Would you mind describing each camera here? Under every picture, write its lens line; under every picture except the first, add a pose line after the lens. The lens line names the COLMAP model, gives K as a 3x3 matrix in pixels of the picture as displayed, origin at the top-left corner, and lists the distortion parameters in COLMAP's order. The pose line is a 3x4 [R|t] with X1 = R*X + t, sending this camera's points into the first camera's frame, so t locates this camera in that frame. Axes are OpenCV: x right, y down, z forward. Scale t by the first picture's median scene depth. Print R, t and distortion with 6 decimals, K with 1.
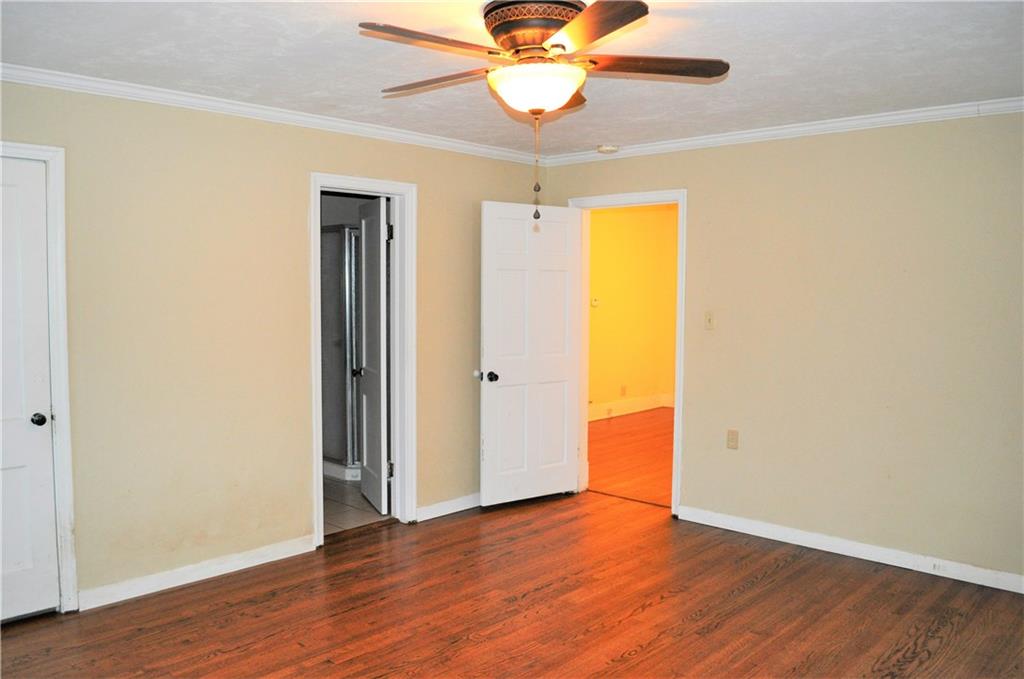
lens RADIAL K [[808.2, 0, 505.2], [0, 808.2, 342.0], [0, 0, 1]] dist [-0.073817, 0.009473]
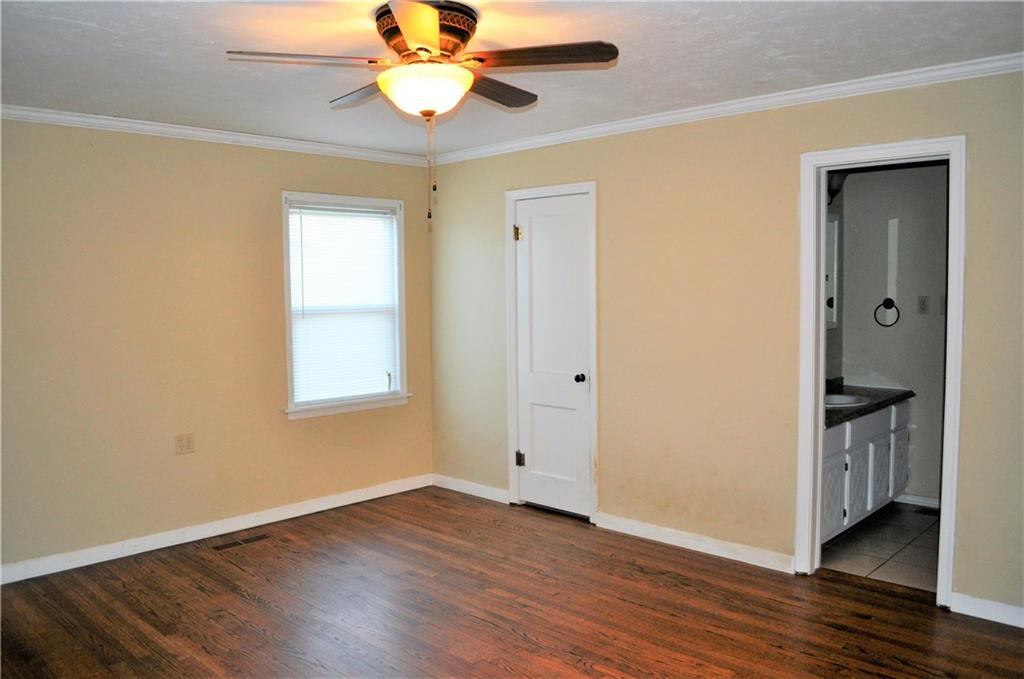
lens RADIAL K [[808.2, 0, 504.5], [0, 808.2, 339.8], [0, 0, 1]] dist [-0.073817, 0.009473]
pose [[-0.019218, 0.064775, -0.997715, 0.798403], [-0.056029, 0.996261, 0.065759, -0.053810], [0.998244, 0.057165, -0.015517, 0.835594]]
